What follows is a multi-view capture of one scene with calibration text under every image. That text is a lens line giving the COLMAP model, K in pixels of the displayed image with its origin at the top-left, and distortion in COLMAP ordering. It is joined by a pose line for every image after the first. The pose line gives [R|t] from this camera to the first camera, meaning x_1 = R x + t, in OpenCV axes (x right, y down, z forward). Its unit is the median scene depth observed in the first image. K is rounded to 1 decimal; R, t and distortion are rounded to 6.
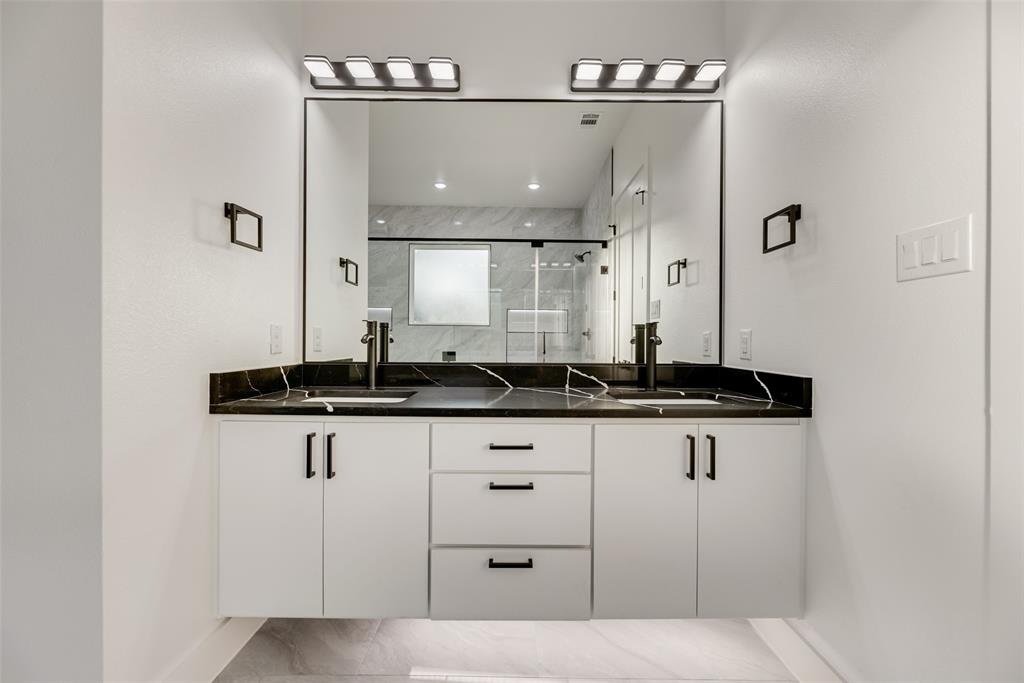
lens RADIAL K [[432.9, 0, 512.0], [0, 432.9, 341.5], [0, 0, 1]] dist [-0.001114, -0.000131]
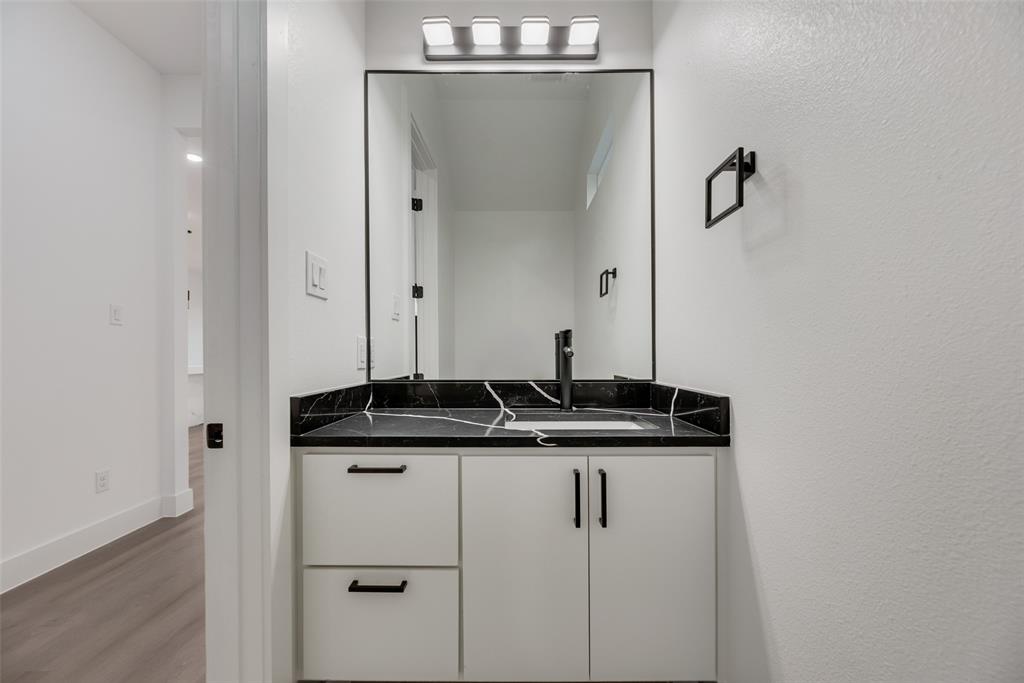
lens RADIAL K [[528.5, 0, 512.1], [0, 528.5, 310.0], [0, 0, 1]] dist [0.001020, 0.000080]
pose [[0.999730, -0.007482, -0.022003, 0.303499], [0.005673, 0.996687, -0.081141, 0.000675], [0.022537, 0.080994, 0.996460, -0.000362]]
